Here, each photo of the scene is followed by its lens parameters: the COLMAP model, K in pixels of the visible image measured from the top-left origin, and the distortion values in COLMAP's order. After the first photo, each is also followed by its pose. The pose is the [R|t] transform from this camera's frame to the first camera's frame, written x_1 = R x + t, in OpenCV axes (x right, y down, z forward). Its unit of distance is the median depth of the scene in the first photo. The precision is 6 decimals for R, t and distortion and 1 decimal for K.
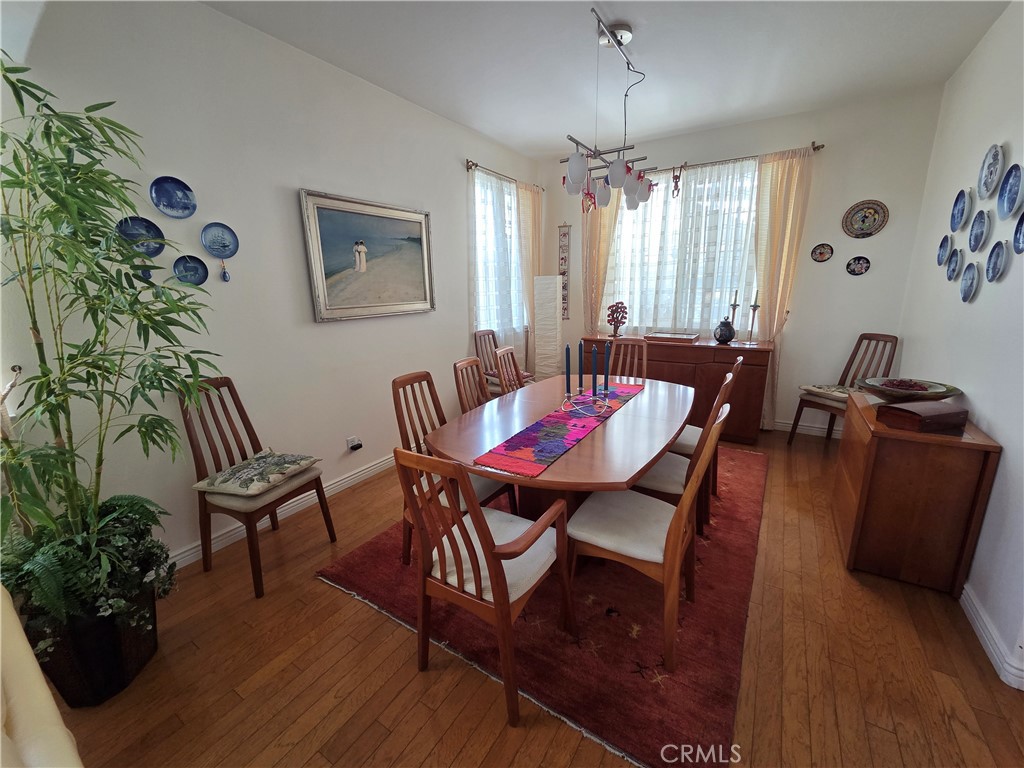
lens RADIAL K [[420.2, 0, 509.4], [0, 420.2, 386.3], [0, 0, 1]] dist [0.004085, -0.000853]
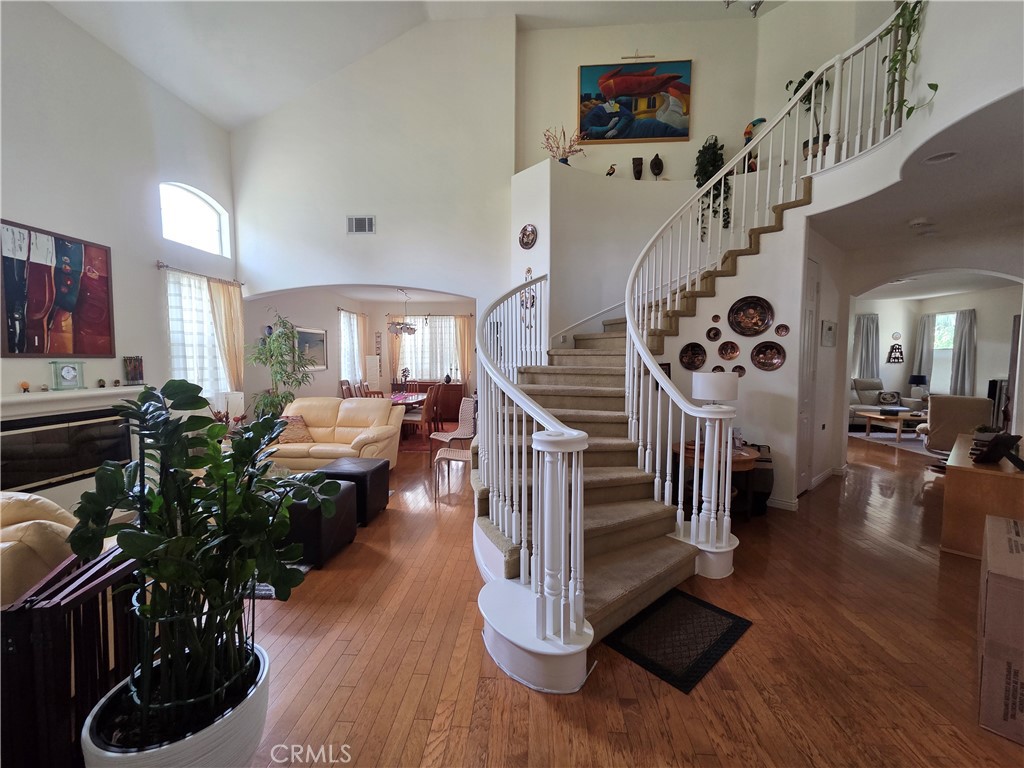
lens RADIAL K [[420.2, 0, 509.4], [0, 420.2, 386.3], [0, 0, 1]] dist [0.004085, -0.000853]
pose [[0.876686, -0.009338, 0.480972, -0.423153], [0.092768, 0.984327, -0.149981, 0.358893], [-0.472033, 0.176105, 0.863812, -1.490962]]
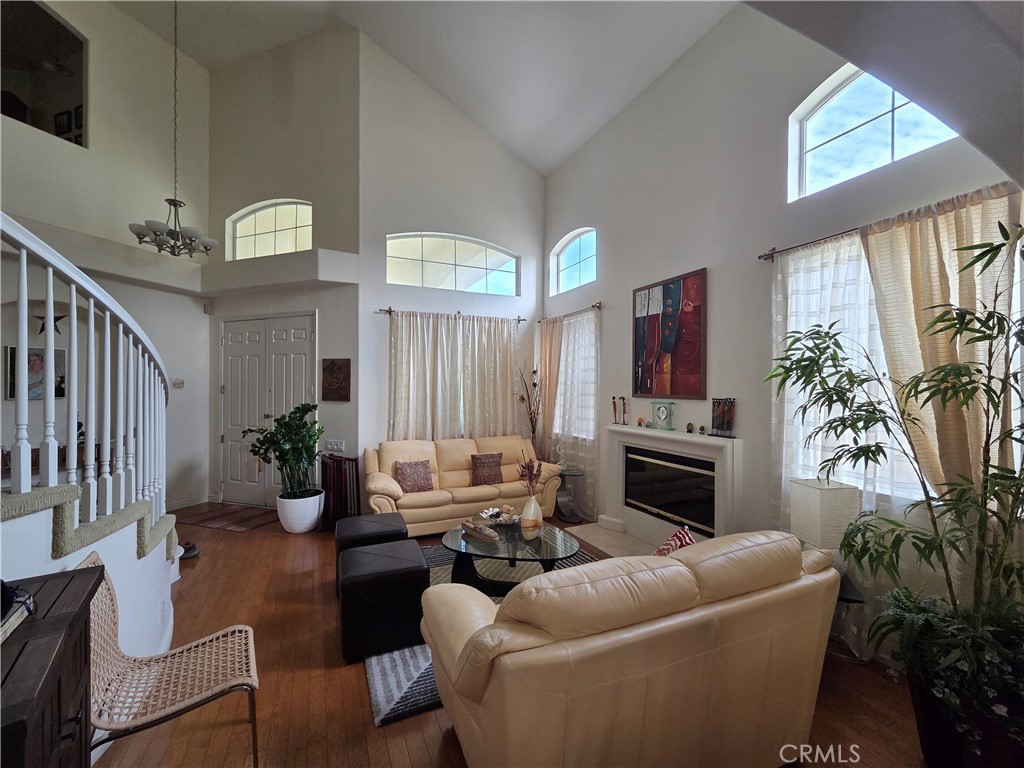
lens RADIAL K [[420.2, 0, 509.4], [0, 420.2, 386.3], [0, 0, 1]] dist [0.004085, -0.000853]
pose [[-0.539932, 0.015828, -0.841560, 0.244230], [-0.187108, 0.972550, 0.138337, -0.081885], [0.820649, 0.232155, -0.522149, 0.177757]]
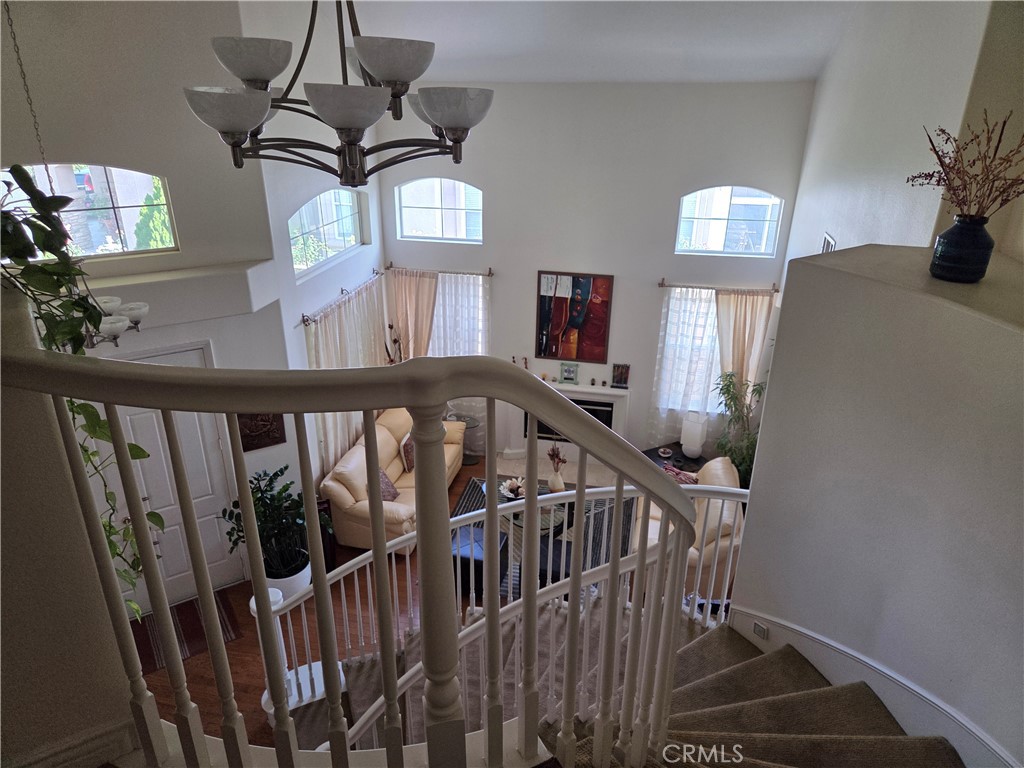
lens RADIAL K [[683.9, 0, 505.8], [0, 683.9, 393.9], [0, 0, 1]] dist [0.087322, -0.081644]
pose [[0.343569, 0.405499, -0.847072, 1.080207], [-0.231553, 0.910708, 0.342045, -0.629851], [0.910134, 0.078626, 0.406785, -1.210753]]
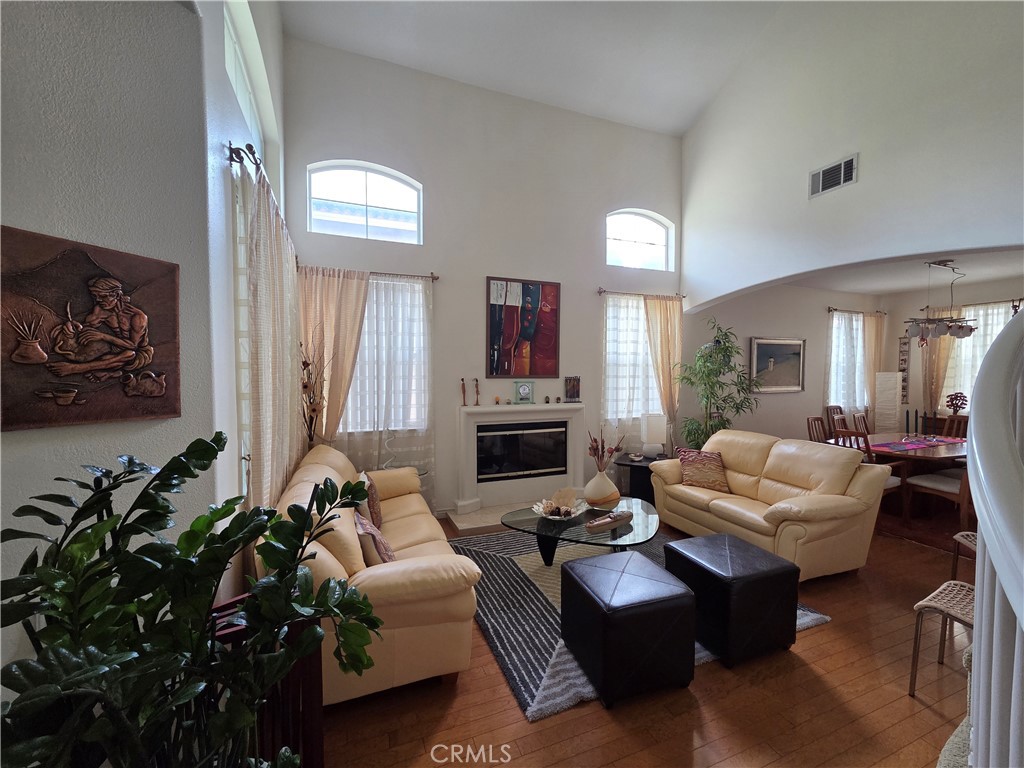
lens RADIAL K [[420.2, 0, 509.4], [0, 420.2, 386.3], [0, 0, 1]] dist [0.004085, -0.000853]
pose [[0.812900, 0.042134, -0.580877, -0.160636], [-0.153012, 0.977793, -0.143206, 0.245093], [0.561944, 0.205293, 0.801295, -1.134186]]
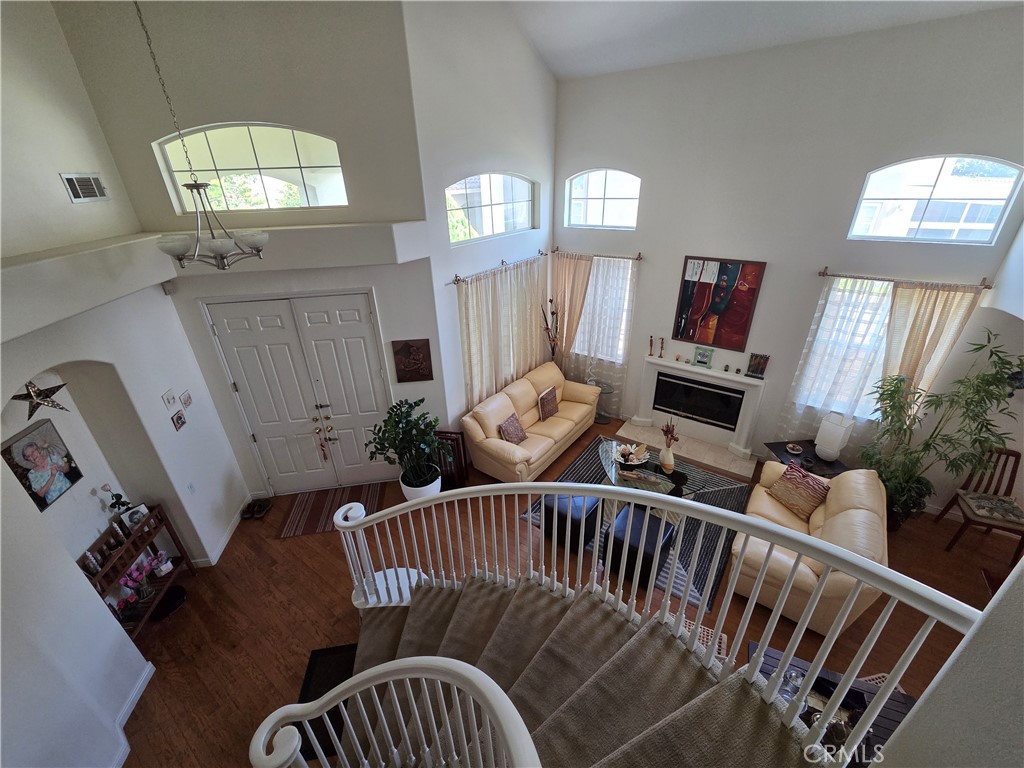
lens RADIAL K [[420.2, 0, 509.4], [0, 420.2, 386.3], [0, 0, 1]] dist [0.004085, -0.000853]
pose [[-0.061278, 0.471236, -0.879876, 0.571334], [-0.203113, 0.857200, 0.473237, -0.428898], [0.977236, 0.207713, 0.043187, -0.791274]]
